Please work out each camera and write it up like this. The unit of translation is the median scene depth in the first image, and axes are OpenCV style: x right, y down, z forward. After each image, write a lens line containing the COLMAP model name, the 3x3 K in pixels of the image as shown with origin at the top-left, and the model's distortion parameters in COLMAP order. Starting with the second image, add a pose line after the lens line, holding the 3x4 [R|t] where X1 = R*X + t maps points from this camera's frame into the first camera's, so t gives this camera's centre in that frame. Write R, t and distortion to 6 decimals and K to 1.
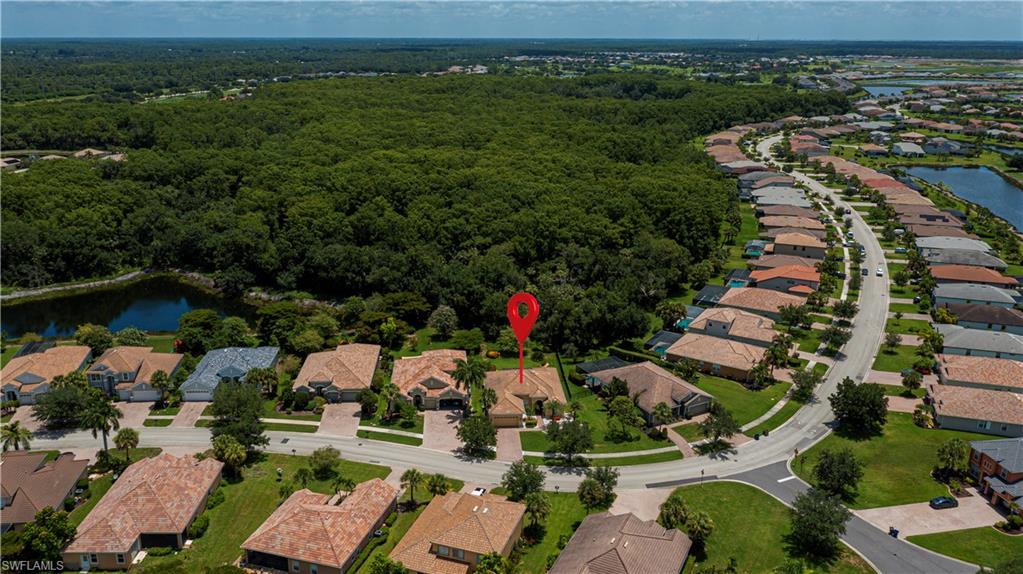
lens RADIAL K [[804.4, 0, 505.3], [0, 804.4, 286.4], [0, 0, 1]] dist [-0.019768, 0.005441]
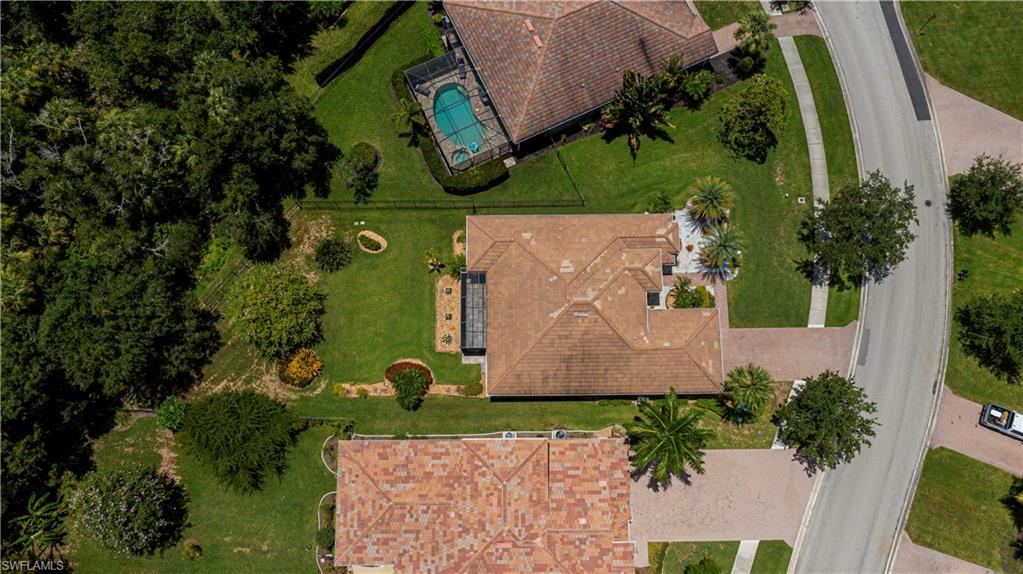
lens RADIAL K [[804.4, 0, 513.7], [0, 804.4, 283.9], [0, 0, 1]] dist [-0.019768, 0.005441]
pose [[0.048898, -0.975589, 0.214092, -0.063308], [0.294402, 0.218903, 0.930273, -0.294011], [-0.954430, 0.017541, 0.297920, 0.960672]]
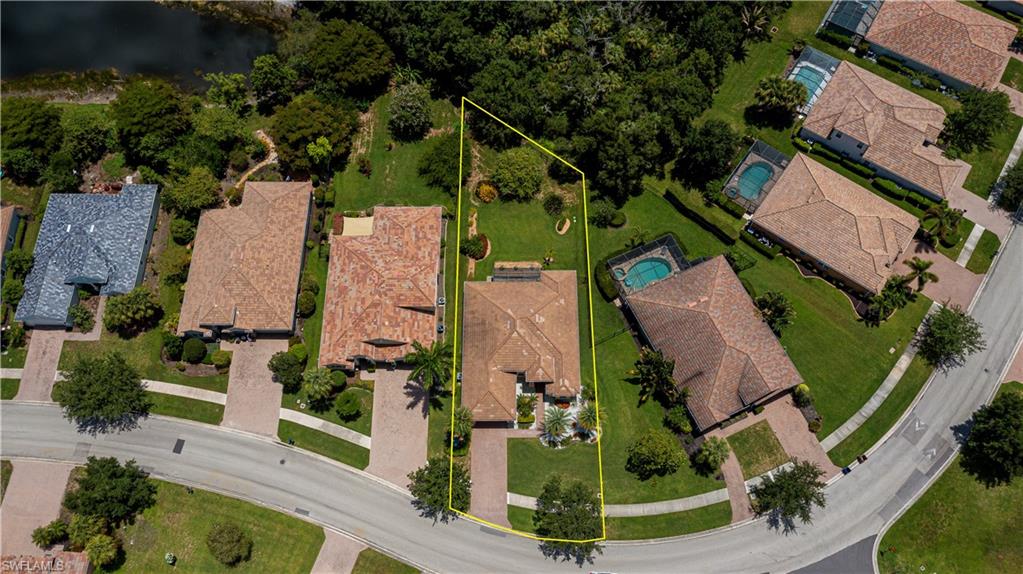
lens RADIAL K [[804.4, 0, 512.6], [0, 804.4, 286.3], [0, 0, 1]] dist [-0.019768, 0.005441]
pose [[0.998399, 0.048070, -0.029824, 0.035764], [-0.009969, 0.668465, 0.743677, -0.420911], [0.055685, -0.742189, 0.667873, 0.617747]]
